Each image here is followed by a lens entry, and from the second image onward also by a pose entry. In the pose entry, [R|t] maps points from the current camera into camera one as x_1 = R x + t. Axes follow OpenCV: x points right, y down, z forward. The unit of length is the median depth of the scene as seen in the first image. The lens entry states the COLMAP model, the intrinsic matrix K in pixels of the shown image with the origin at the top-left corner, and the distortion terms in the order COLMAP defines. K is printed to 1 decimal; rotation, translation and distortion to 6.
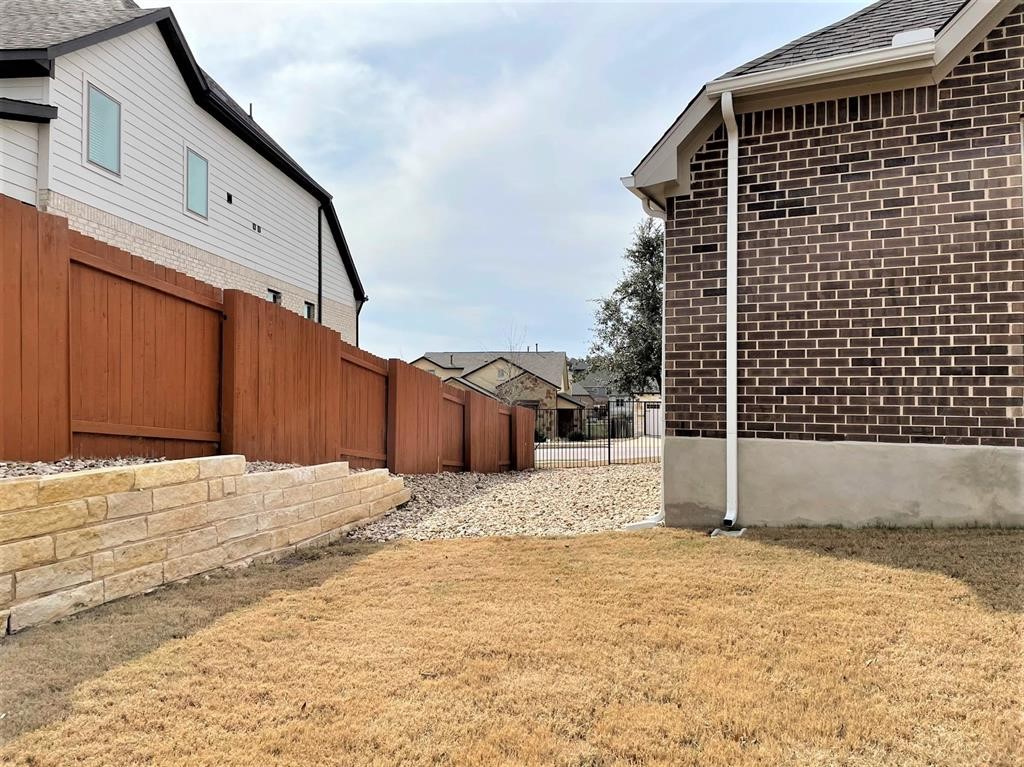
lens RADIAL K [[769.4, 0, 513.1], [0, 769.4, 386.4], [0, 0, 1]] dist [0.030368, -0.018960]
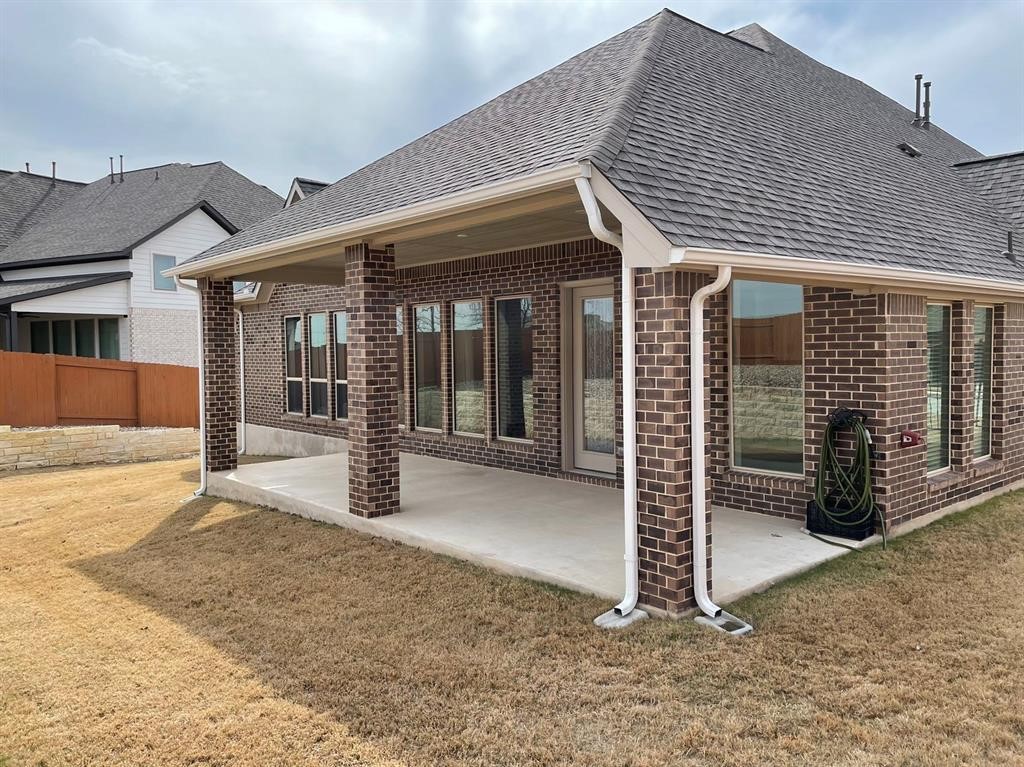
lens RADIAL K [[769.4, 0, 514.6], [0, 769.4, 381.0], [0, 0, 1]] dist [0.030368, -0.018960]
pose [[0.916638, 0.007799, -0.399642, 2.050070], [0.011451, 0.998887, 0.045757, -0.182786], [0.399554, -0.046519, 0.915529, -1.014962]]
